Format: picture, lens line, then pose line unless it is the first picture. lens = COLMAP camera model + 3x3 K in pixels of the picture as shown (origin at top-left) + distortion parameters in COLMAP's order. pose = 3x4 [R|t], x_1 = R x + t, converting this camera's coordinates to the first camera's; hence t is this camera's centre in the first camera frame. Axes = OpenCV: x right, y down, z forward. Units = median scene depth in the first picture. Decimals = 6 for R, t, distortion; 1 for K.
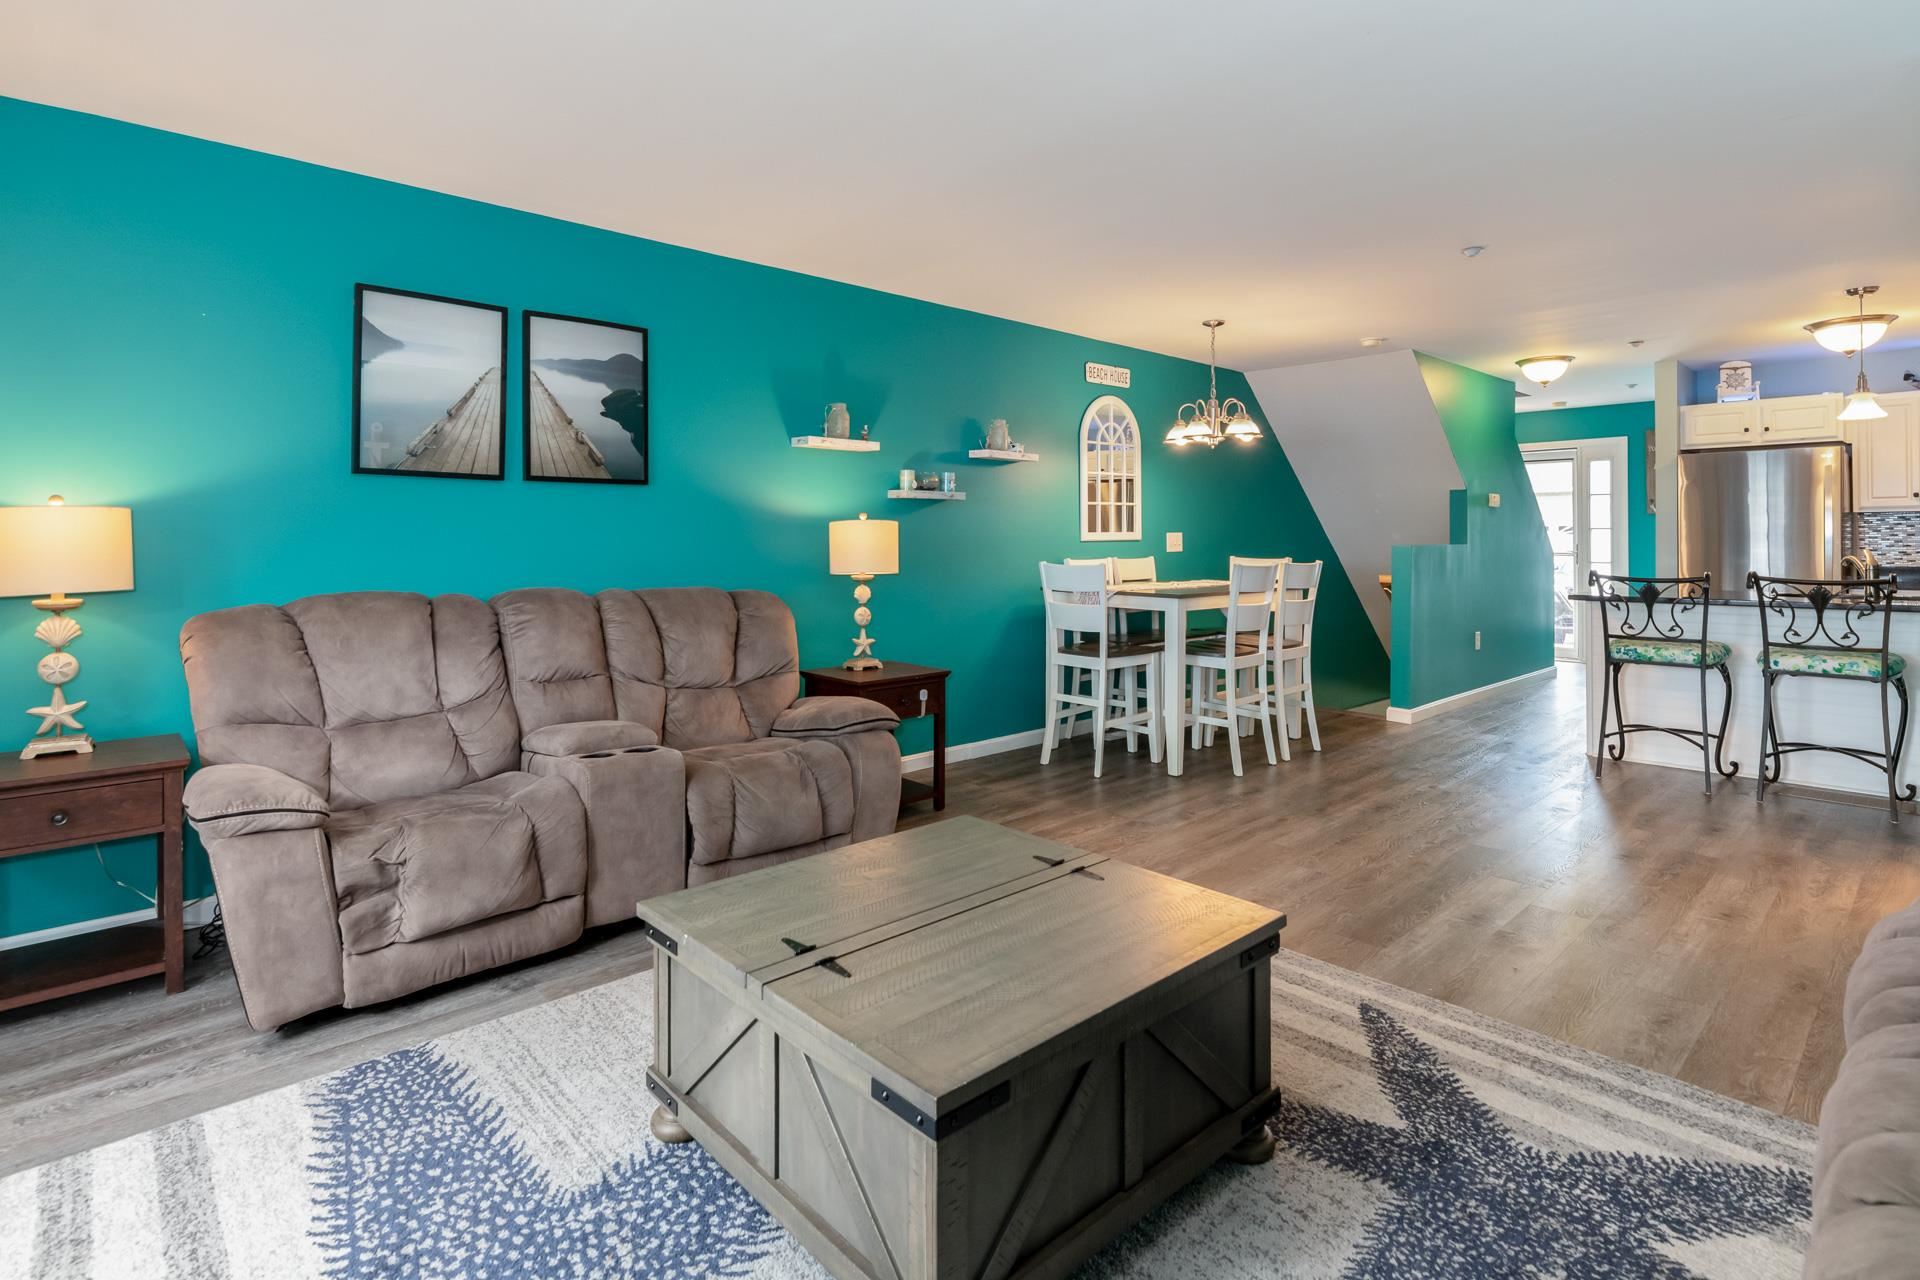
lens RADIAL K [[846.0, 0, 966.0], [0, 846.0, 529.3], [0, 0, 1]] dist [-0.008452, -0.000103]
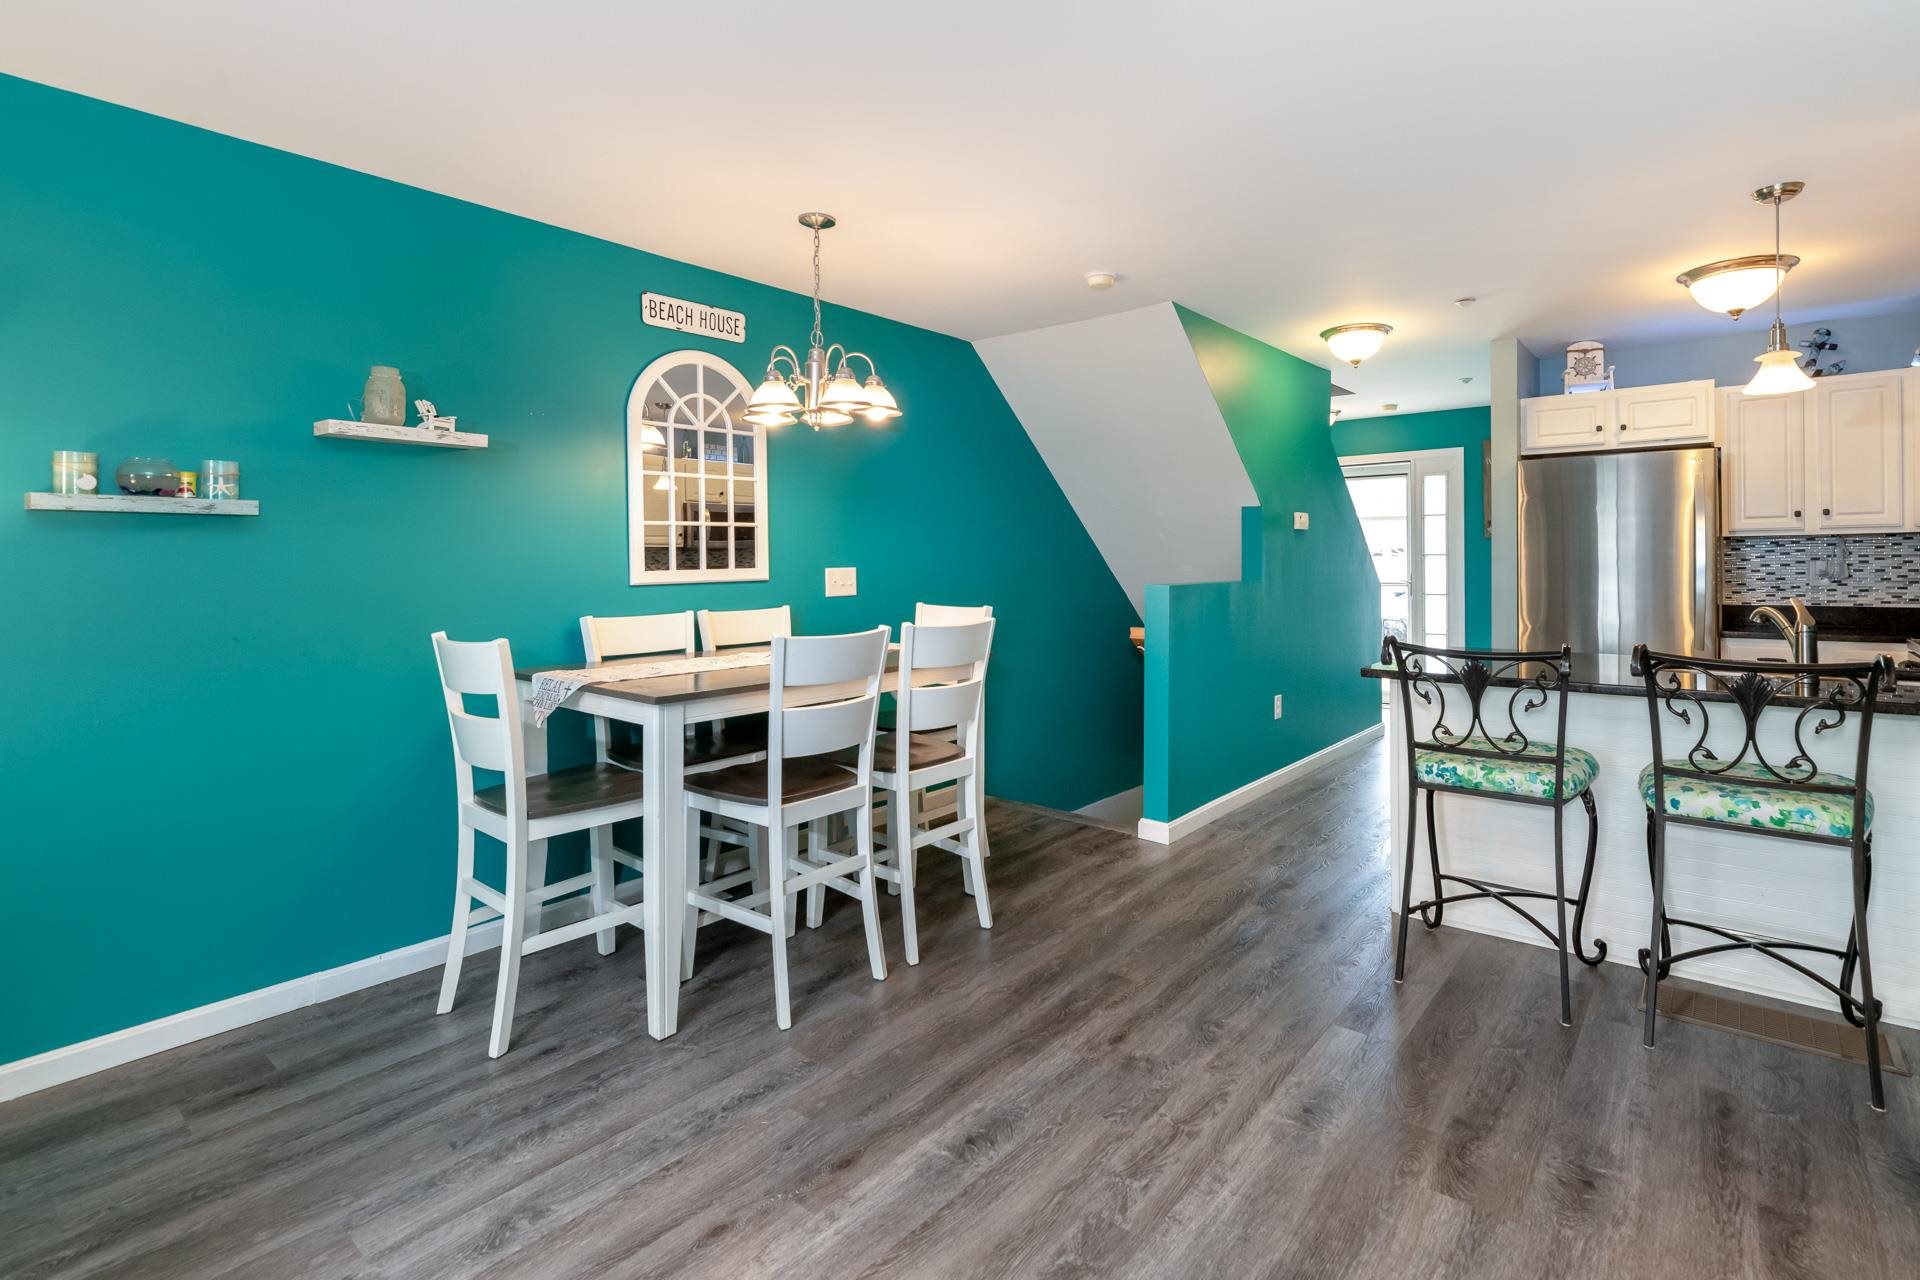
lens RADIAL K [[833.8, 0, 1002.3], [0, 833.8, 557.9], [0, 0, 1]] dist [-0.008158, -0.000191]
pose [[0.988780, -0.004360, 0.149318, 0.310983], [0.003219, 0.999964, 0.007882, -0.009593], [-0.149347, -0.007313, 0.988758, 0.370735]]
